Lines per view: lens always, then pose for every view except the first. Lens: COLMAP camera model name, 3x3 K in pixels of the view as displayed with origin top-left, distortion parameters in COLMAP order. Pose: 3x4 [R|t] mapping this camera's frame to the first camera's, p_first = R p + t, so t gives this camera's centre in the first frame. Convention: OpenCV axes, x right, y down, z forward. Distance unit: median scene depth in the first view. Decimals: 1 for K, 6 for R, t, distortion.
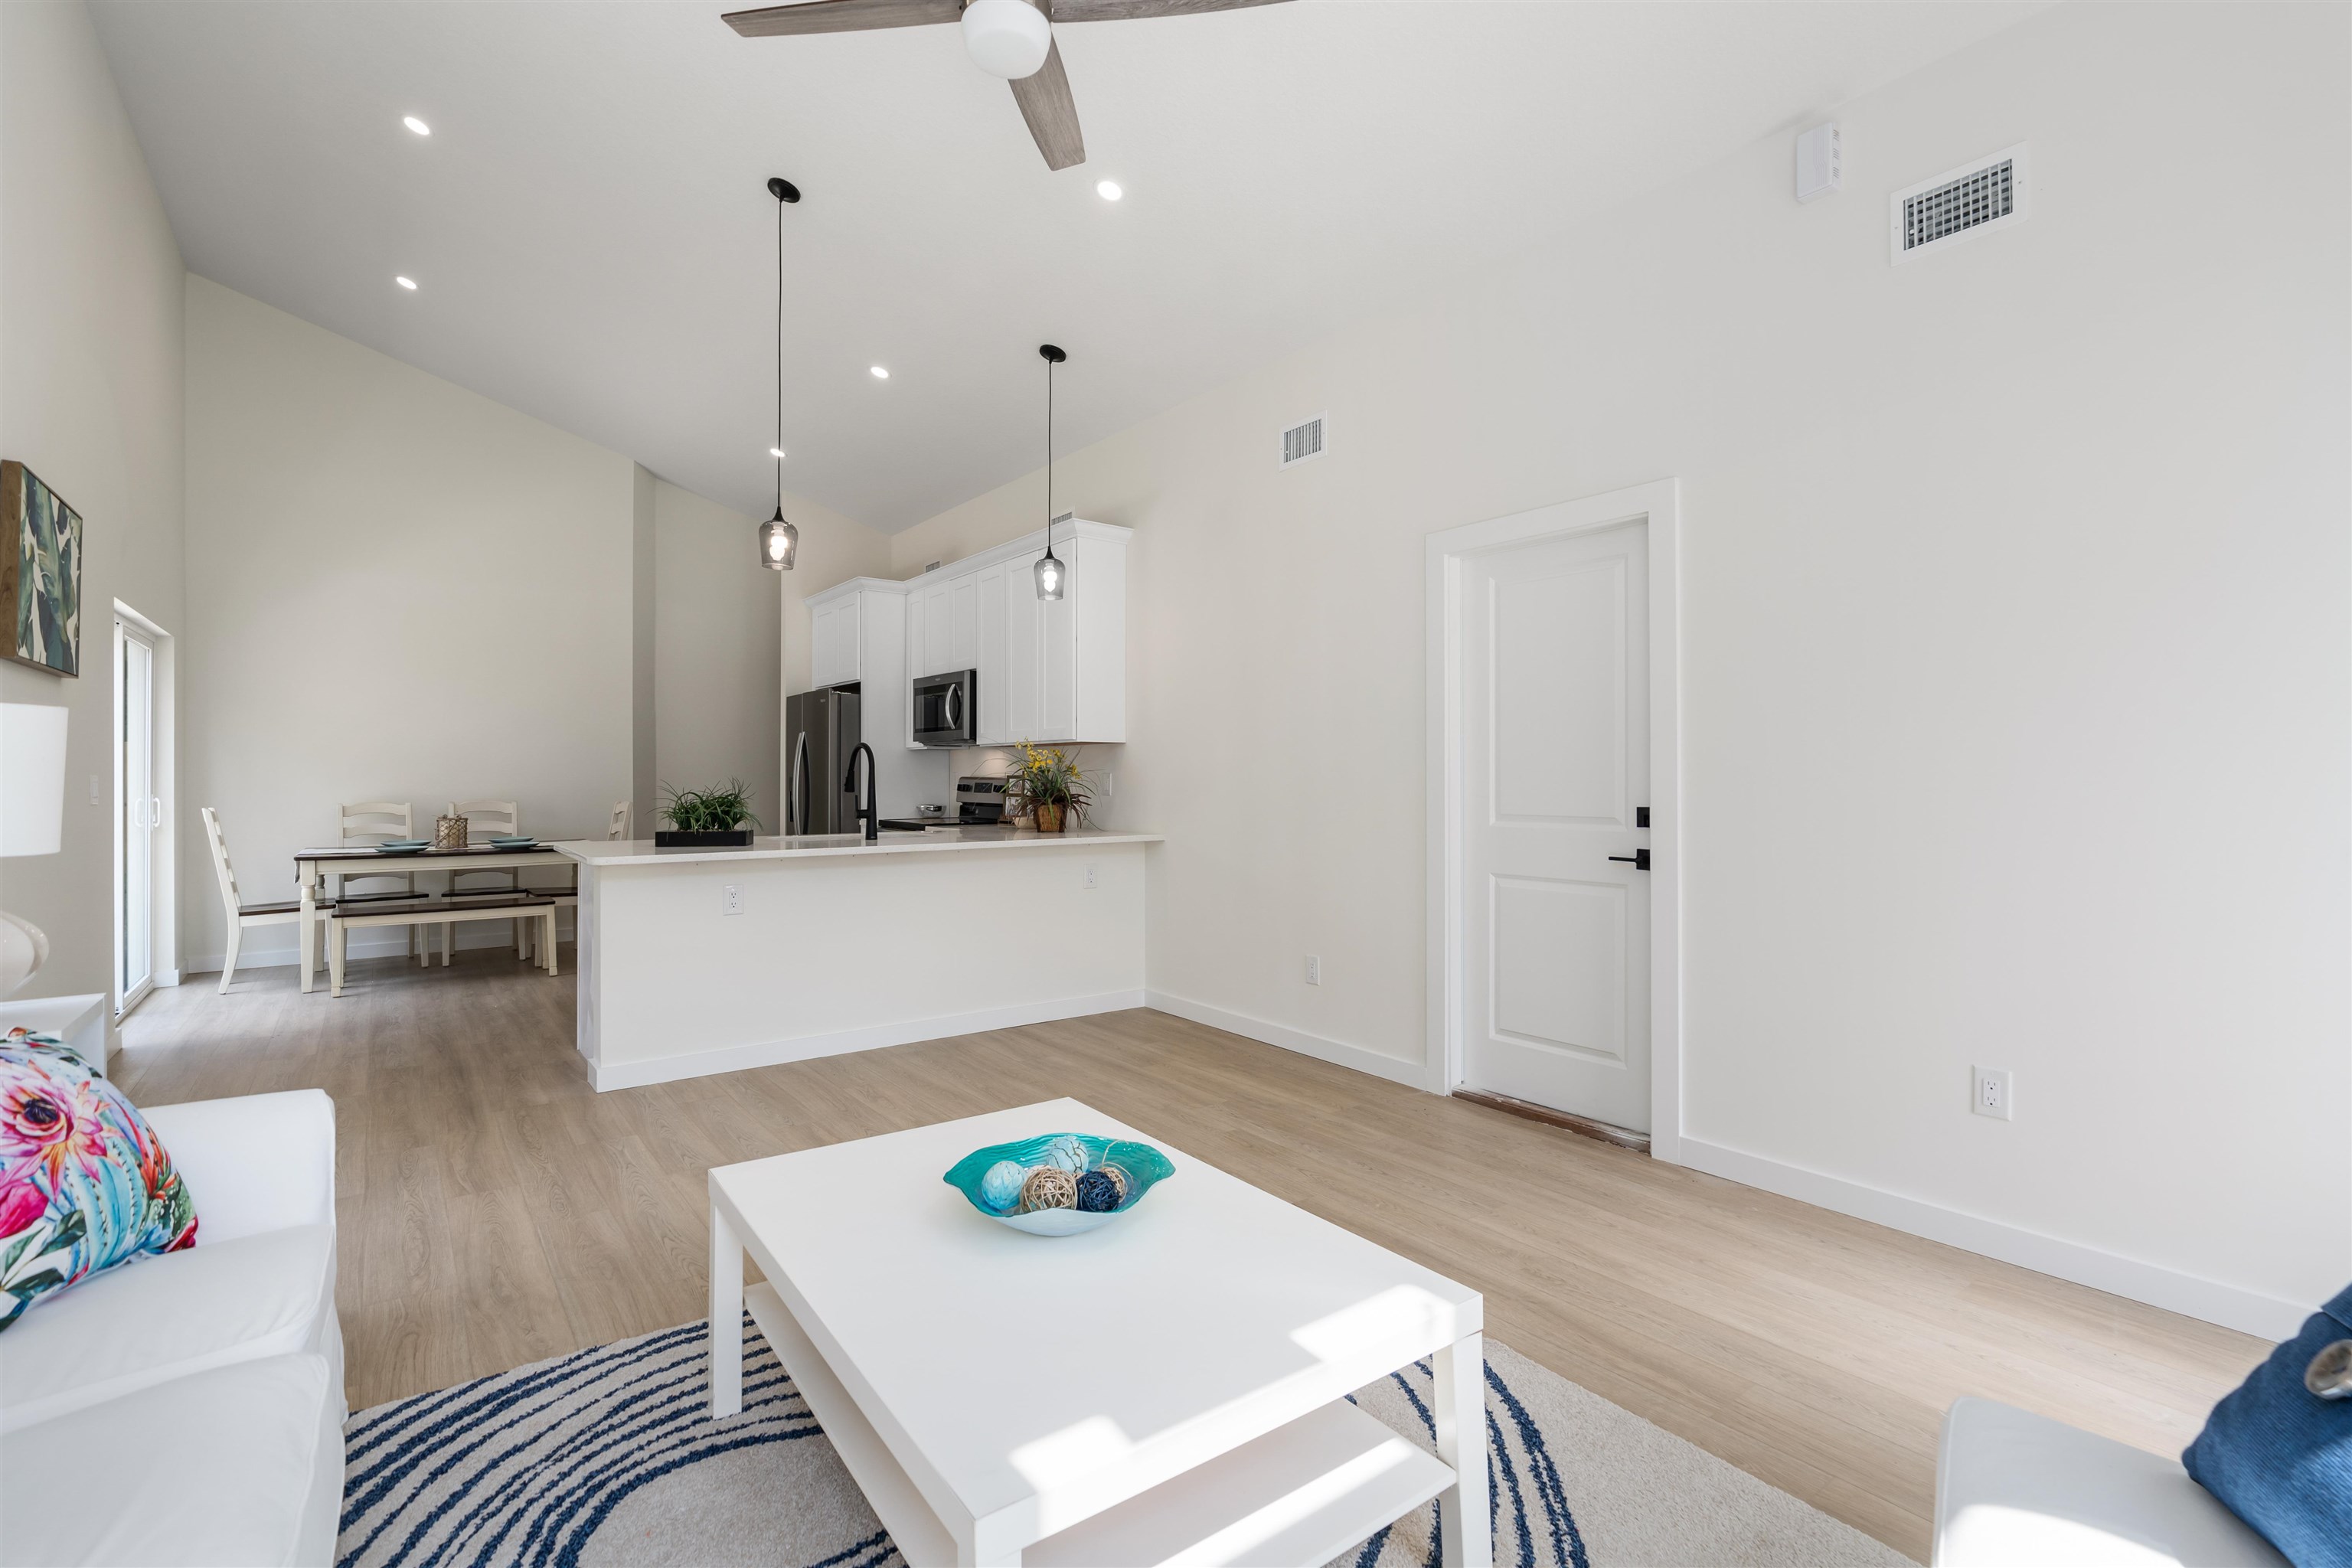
lens RADIAL K [[1084.5, 0, 1174.4], [0, 1084.5, 780.0], [0, 0, 1]] dist [0.002468, -0.000029]
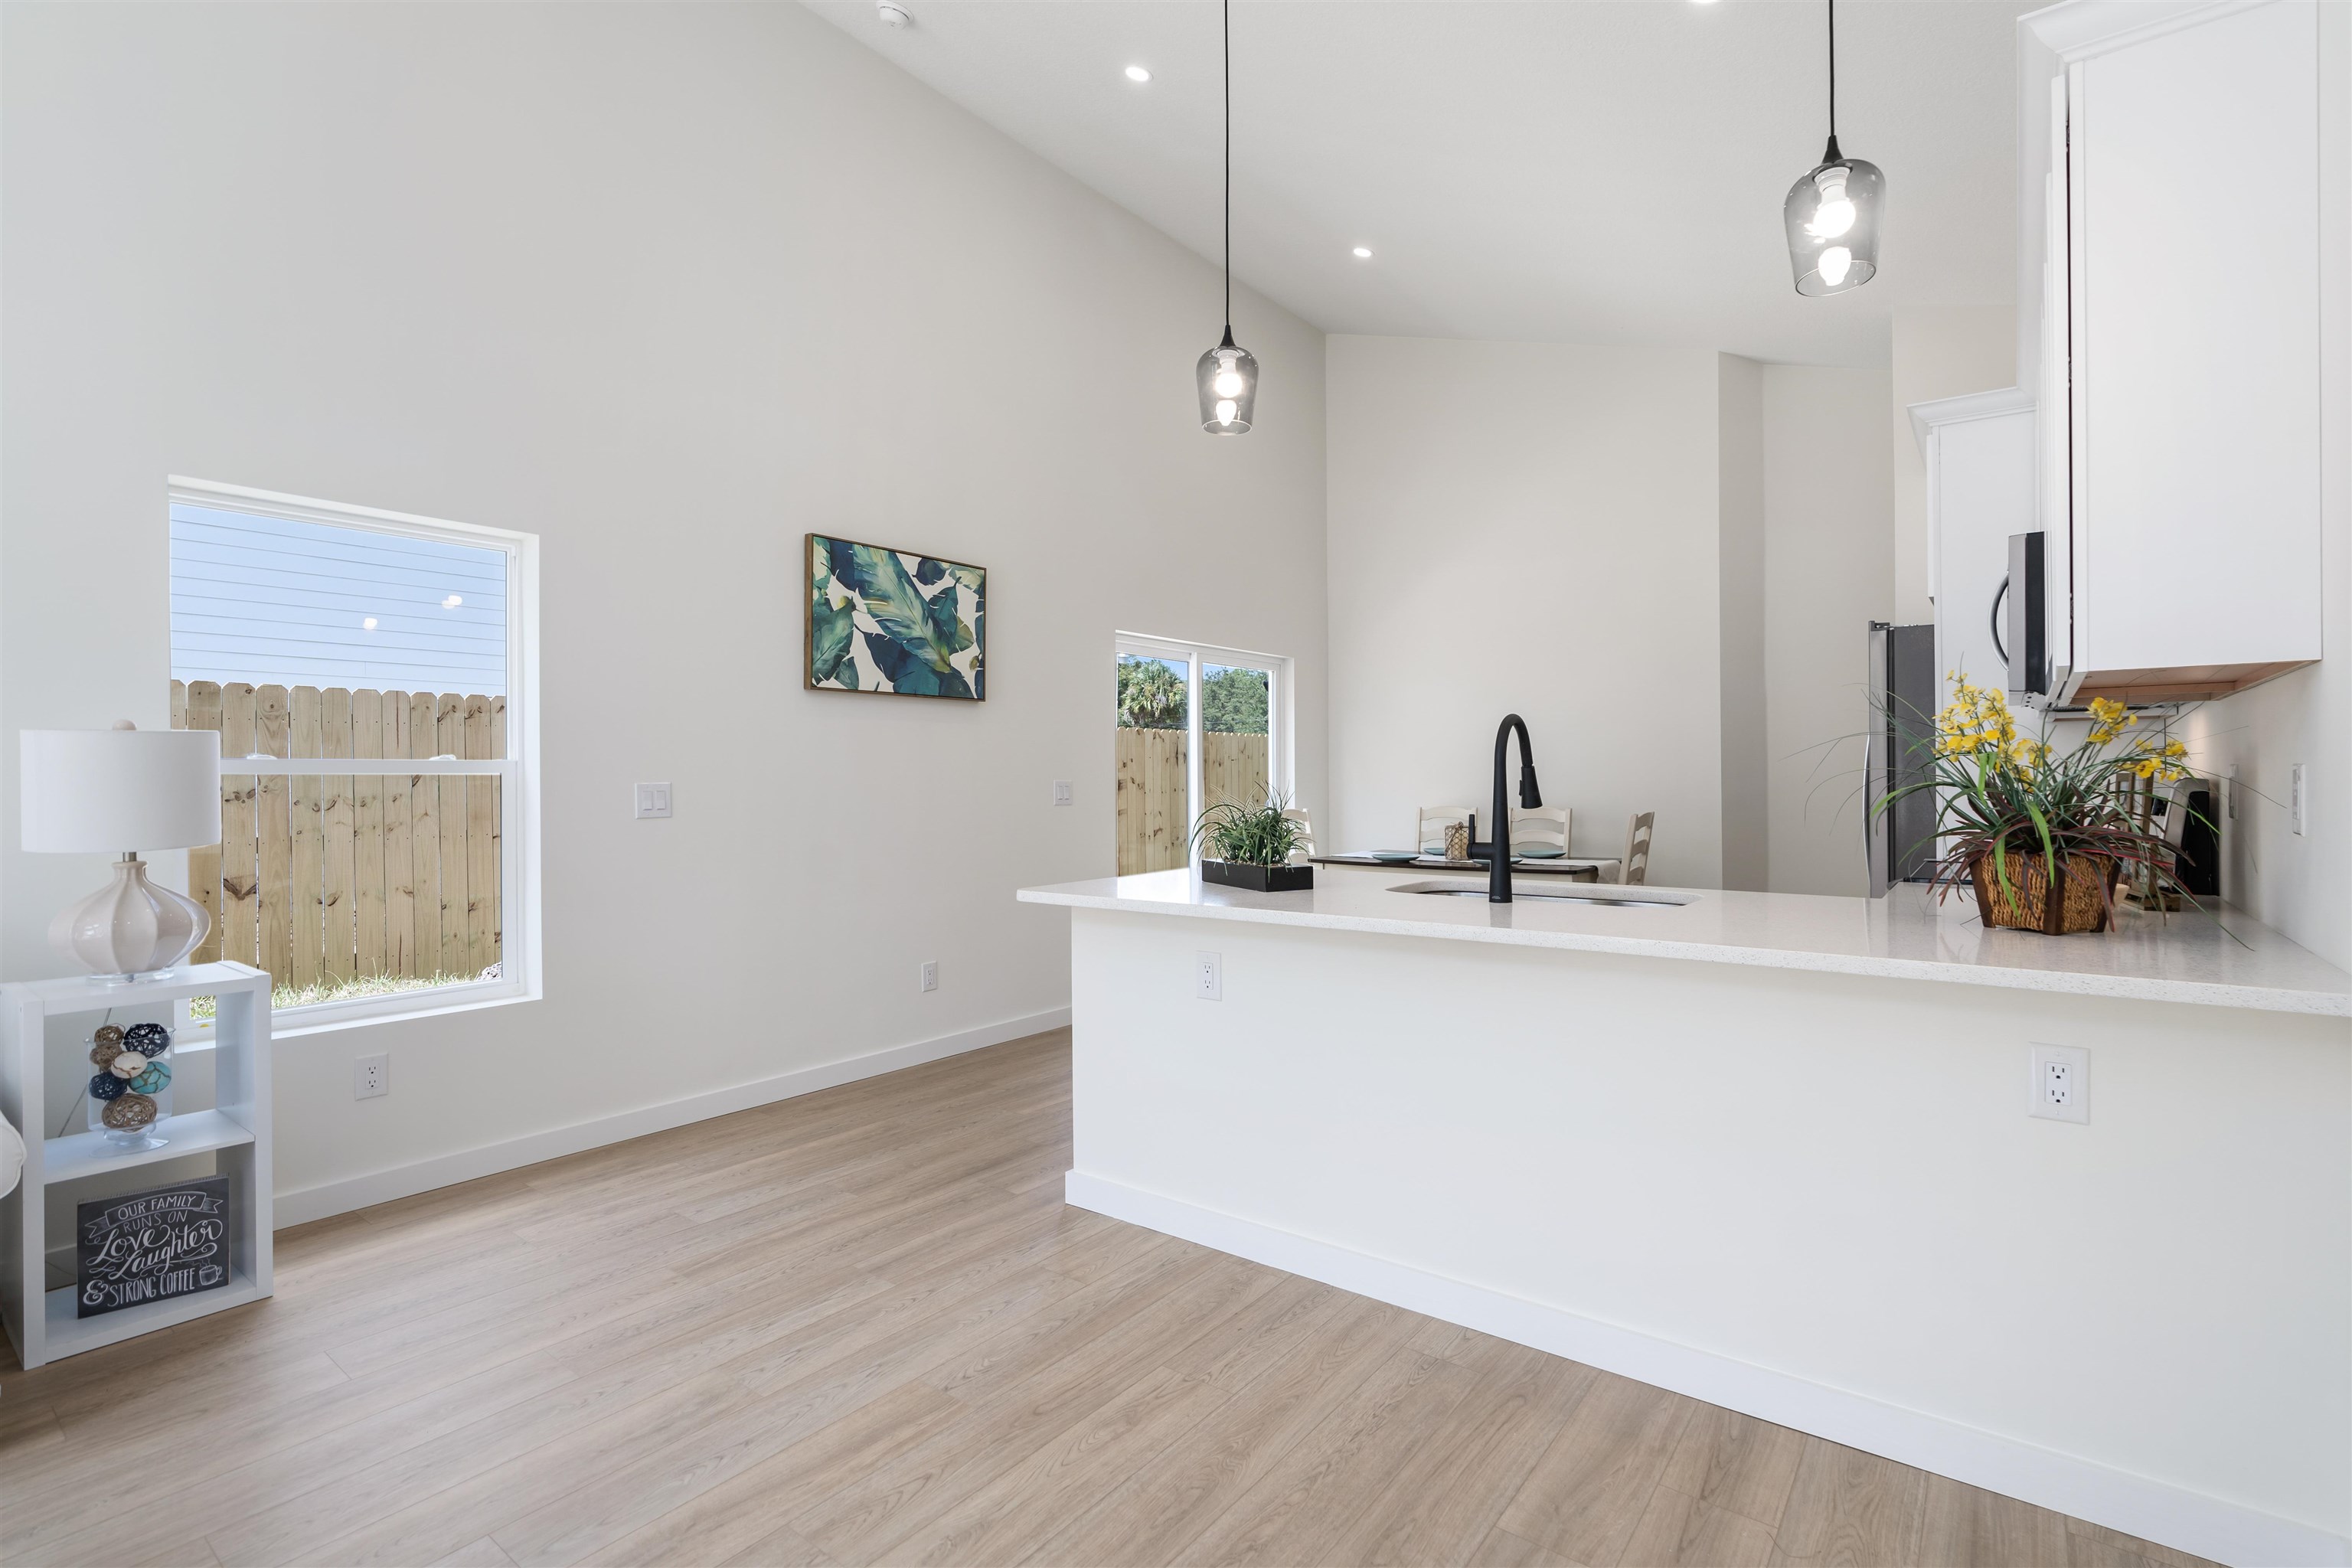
lens RADIAL K [[1084.5, 0, 1179.8], [0, 1084.5, 782.6], [0, 0, 1]] dist [0.002468, -0.000029]
pose [[0.267466, 0.002960, -0.963563, 0.260379], [0.004141, 0.999983, 0.004221, -0.007776], [0.963558, -0.005119, 0.267449, 1.057289]]
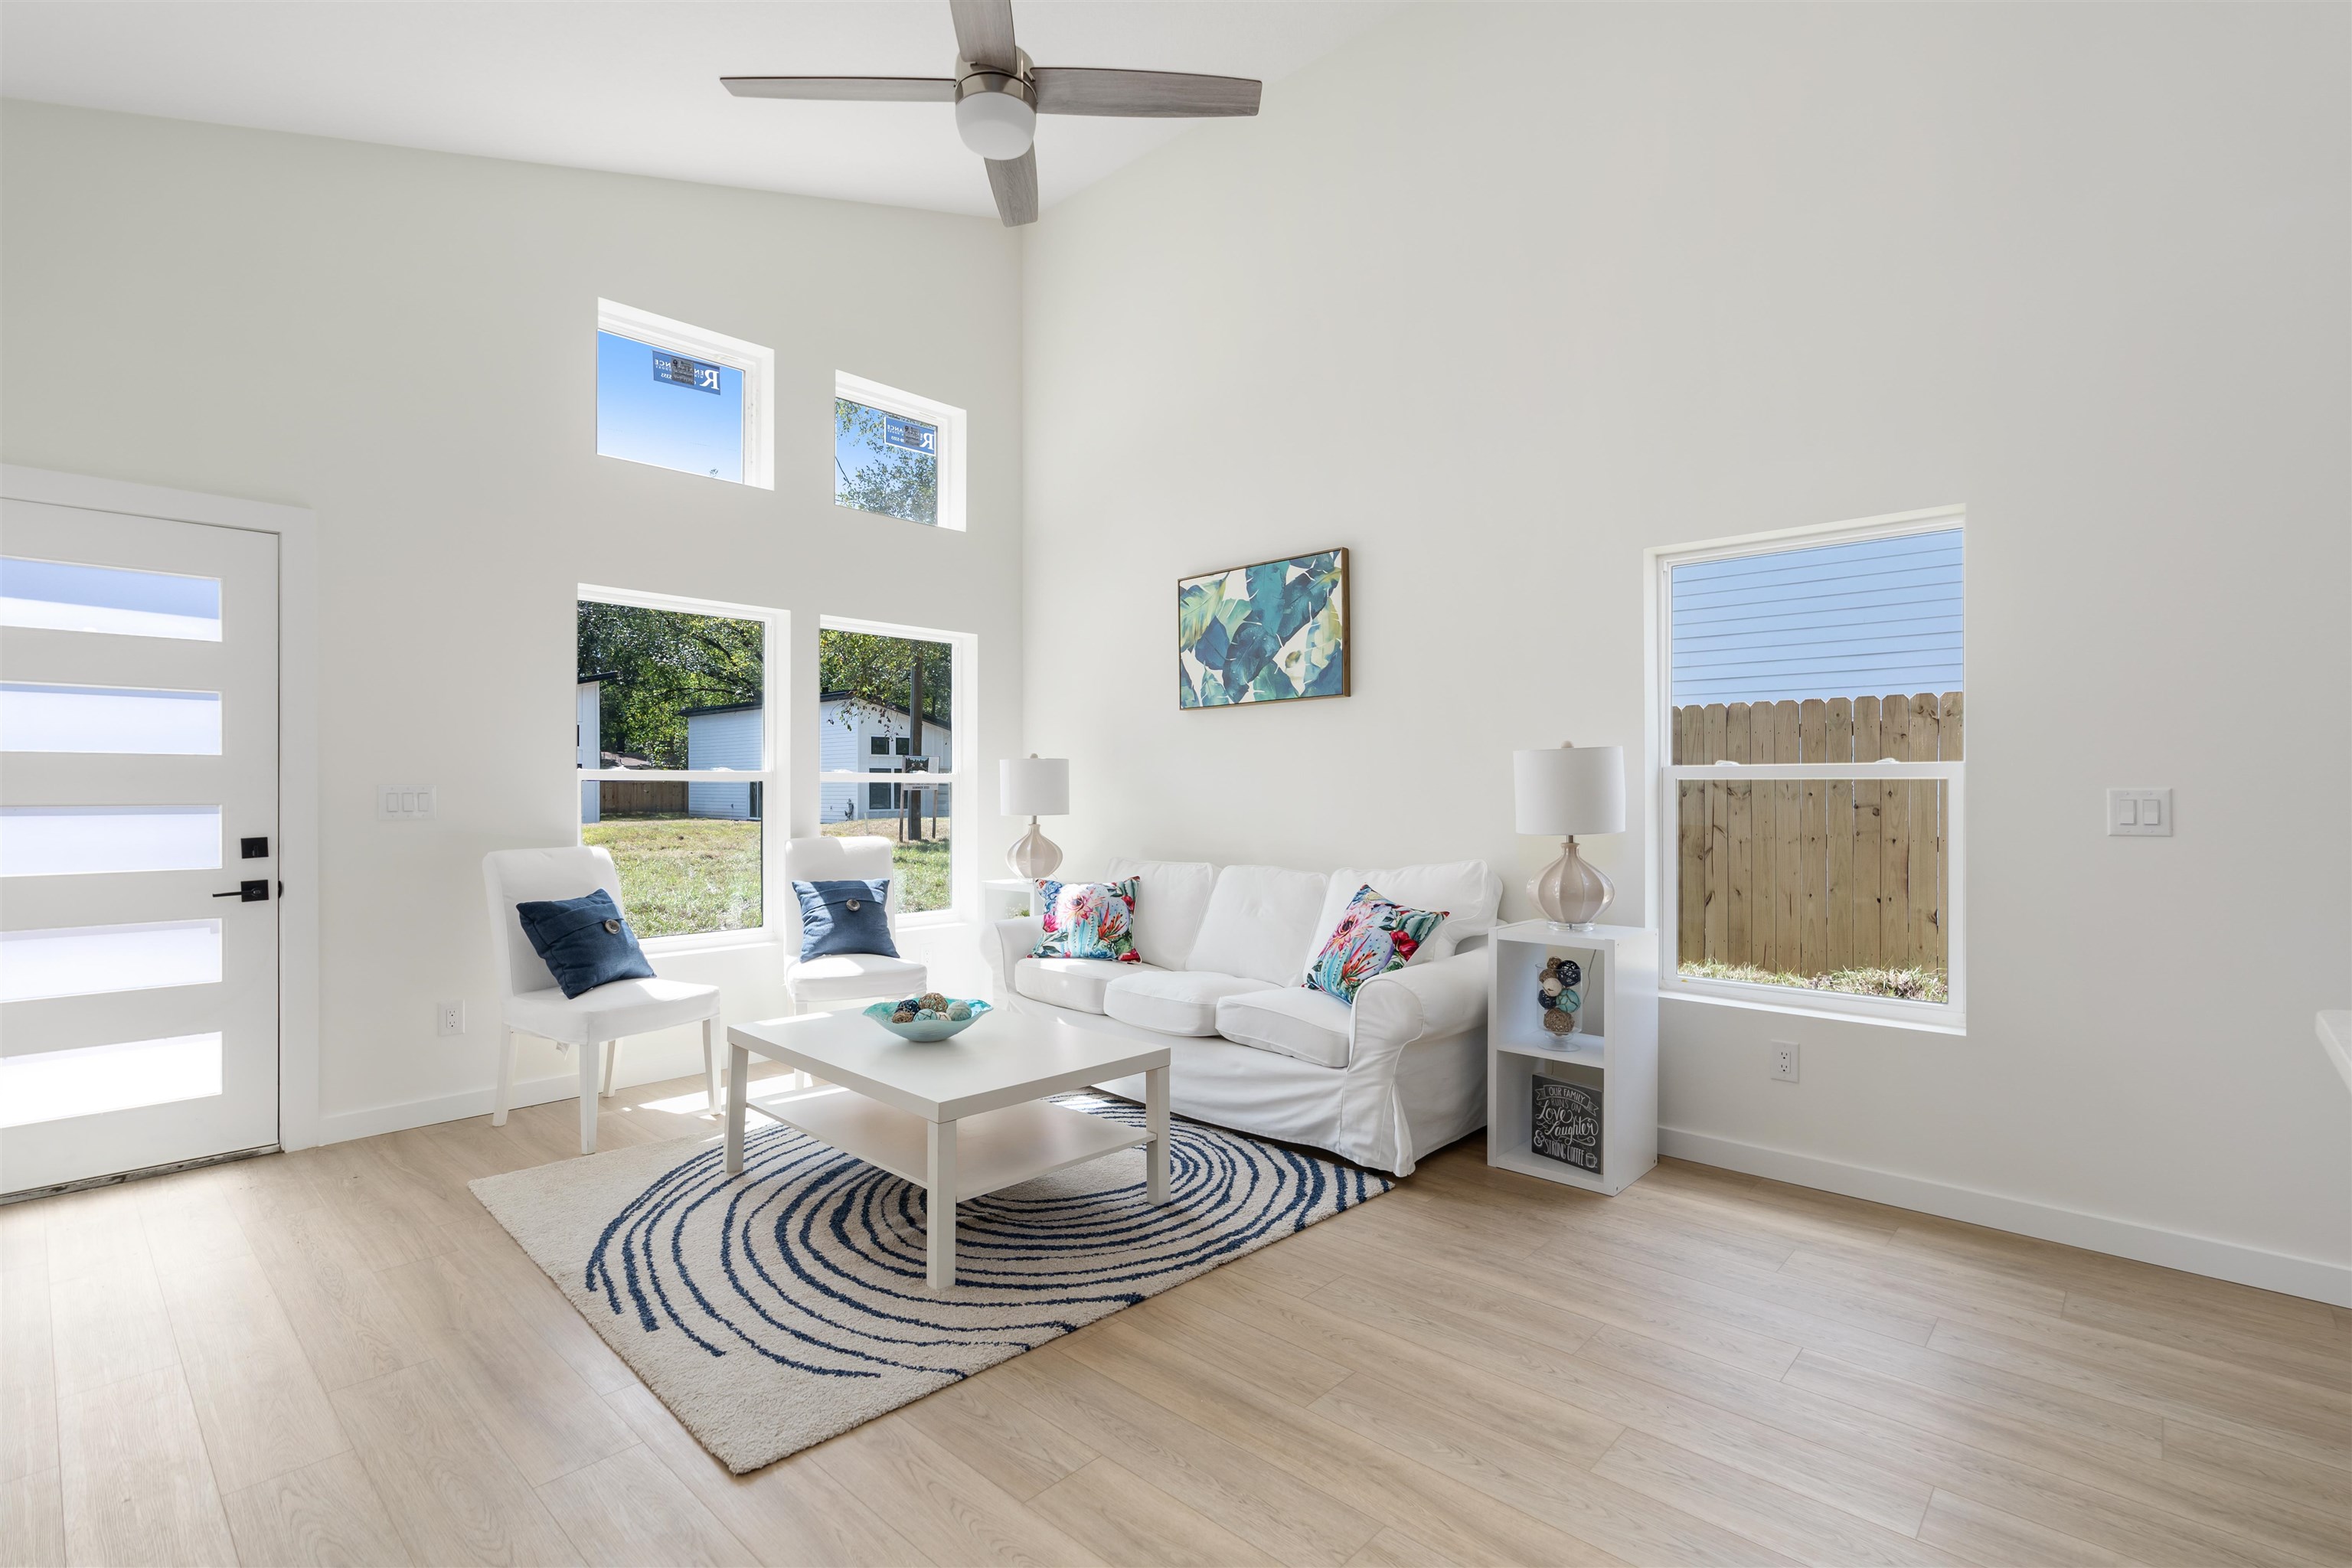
lens RADIAL K [[1084.5, 0, 1200.3], [0, 1084.5, 785.4], [0, 0, 1]] dist [0.002468, -0.000029]
pose [[-0.979607, -0.000135, -0.200925, -0.095773], [0.000498, 0.999995, -0.003104, -0.005031], [0.200924, -0.003141, -0.979602, 1.504175]]
